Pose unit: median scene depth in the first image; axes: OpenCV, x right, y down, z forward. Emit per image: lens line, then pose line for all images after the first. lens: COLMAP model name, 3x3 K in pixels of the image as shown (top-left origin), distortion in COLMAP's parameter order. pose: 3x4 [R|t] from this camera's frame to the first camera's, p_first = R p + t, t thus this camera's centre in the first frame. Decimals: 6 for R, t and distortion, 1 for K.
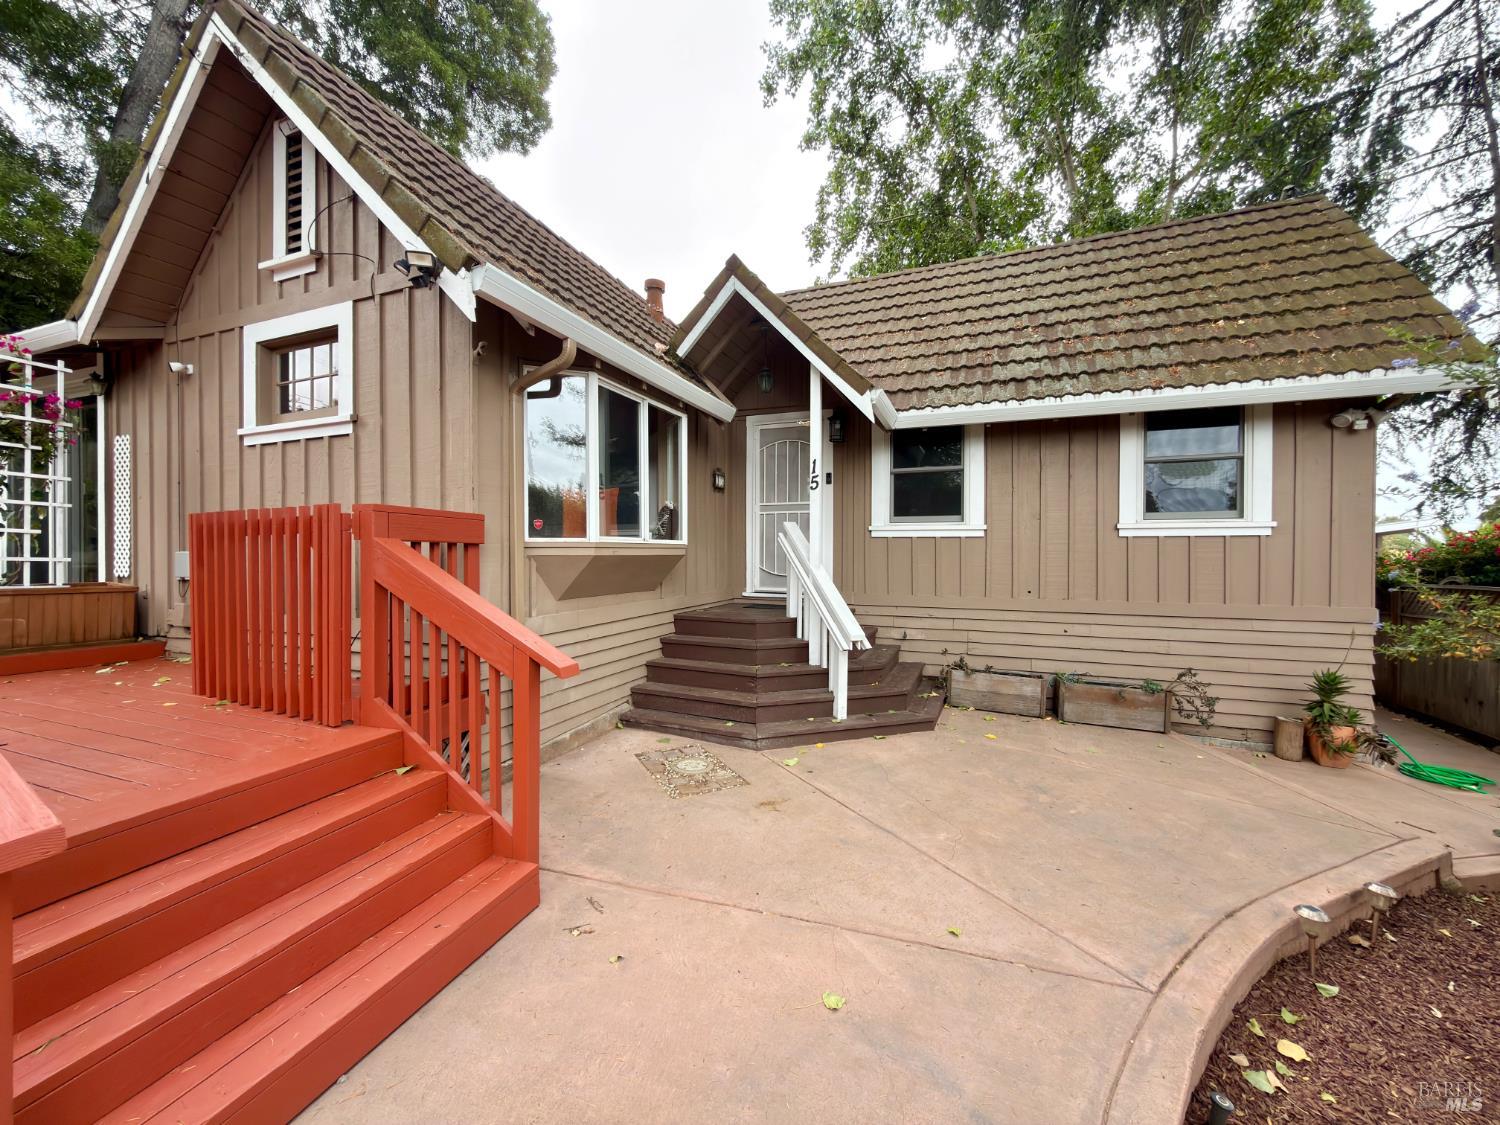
lens RADIAL K [[602.0, 0, 753.9], [0, 602.0, 565.2], [0, 0, 1]] dist [0.010746, -0.000342]
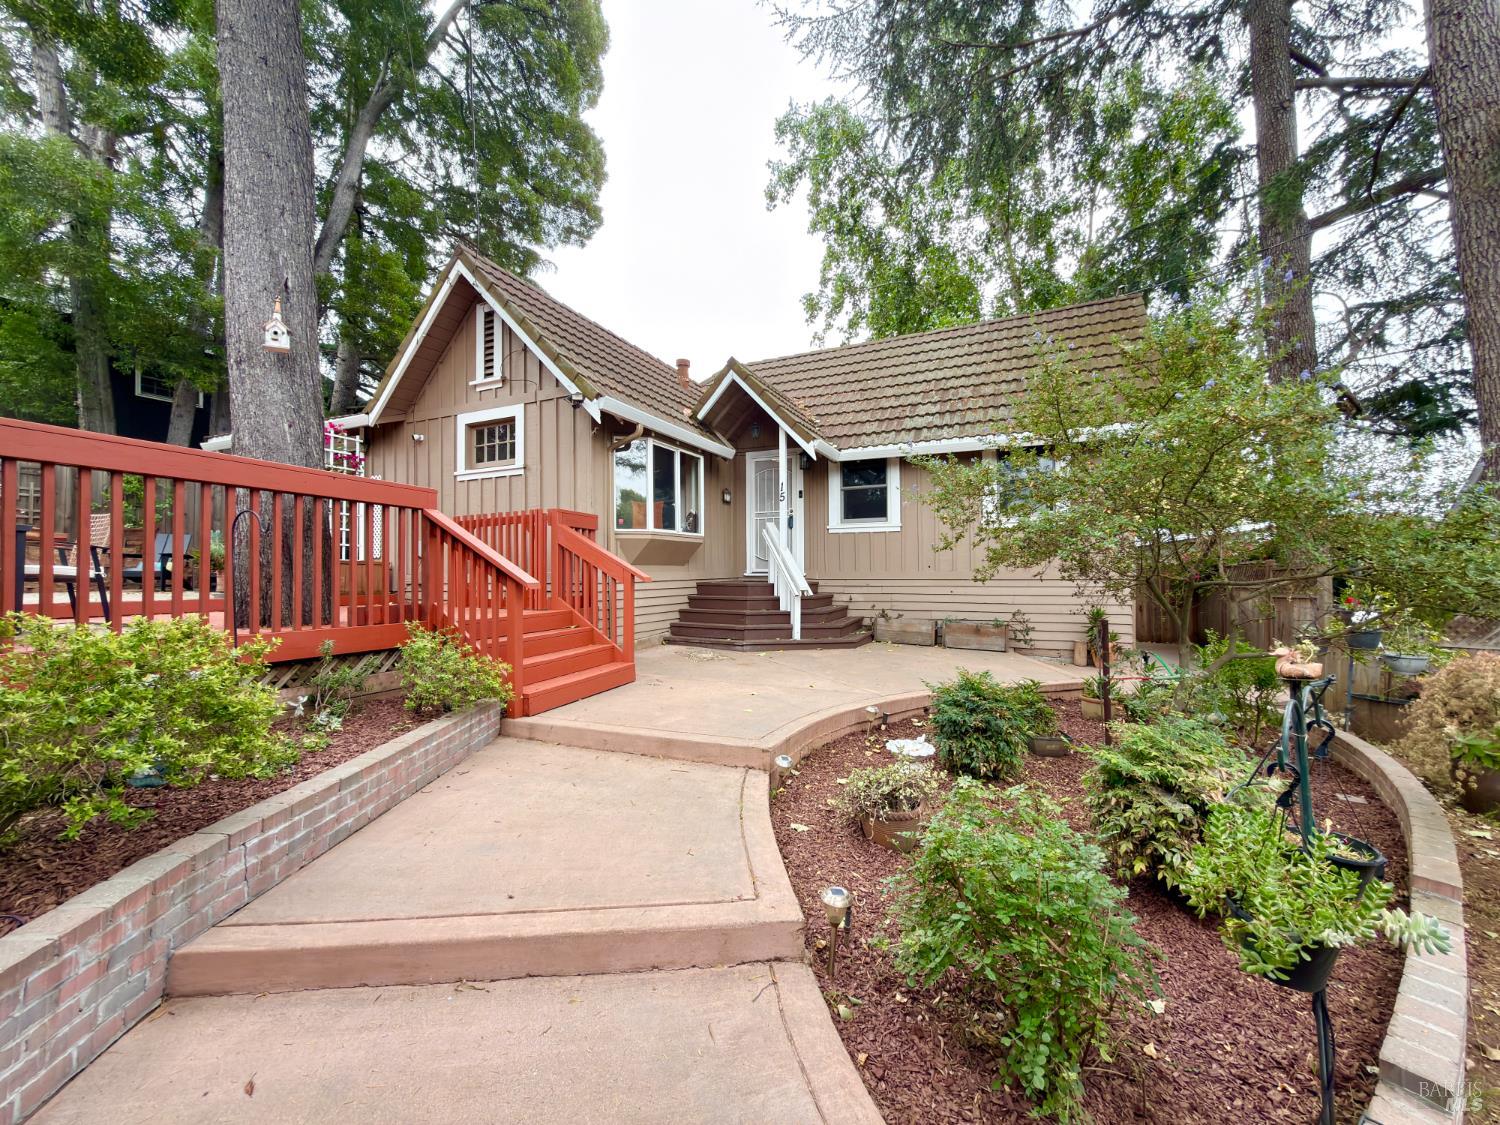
lens RADIAL K [[602.0, 0, 743.6], [0, 602.0, 575.0], [0, 0, 1]] dist [0.010746, -0.000342]
pose [[0.997818, -0.006547, -0.065696, 0.096628], [0.005636, 0.999885, -0.014050, 0.089333], [0.065781, 0.013649, 0.997741, -0.579553]]
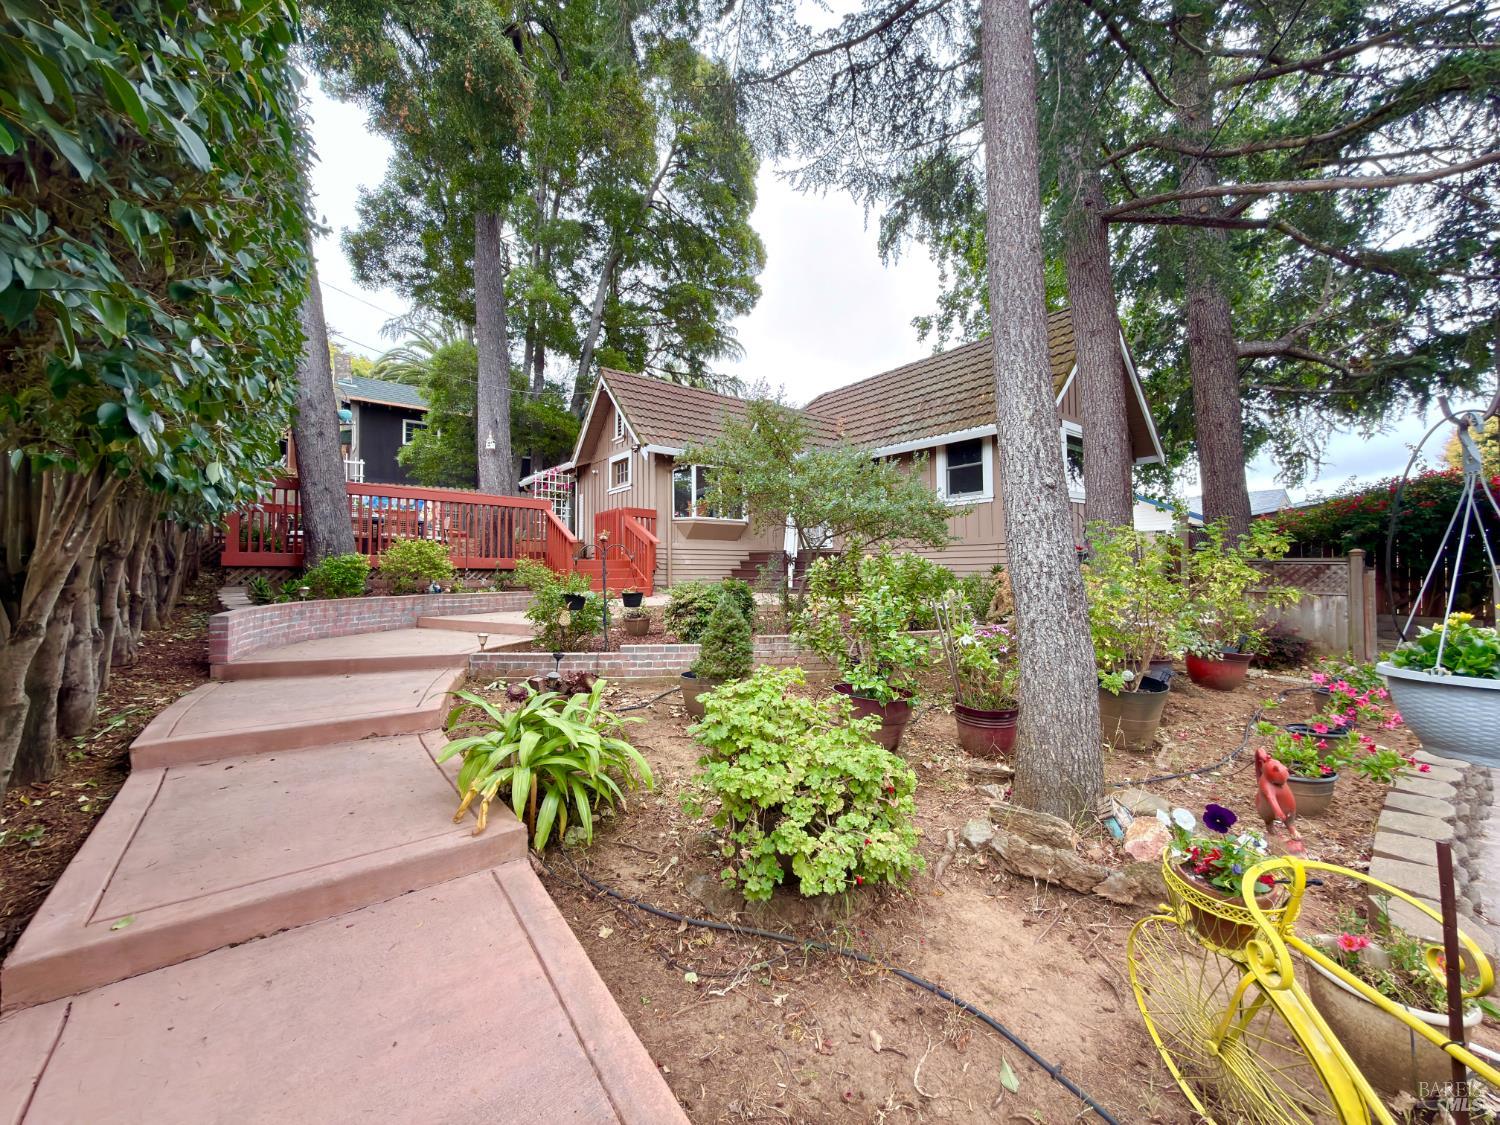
lens RADIAL K [[602.0, 0, 740.8], [0, 602.0, 558.4], [0, 0, 1]] dist [0.010746, -0.000342]
pose [[0.859512, -0.020280, -0.510712, 1.091786], [-0.002562, 0.999029, -0.043982, 0.219703], [0.511108, 0.039111, 0.858626, -1.078313]]
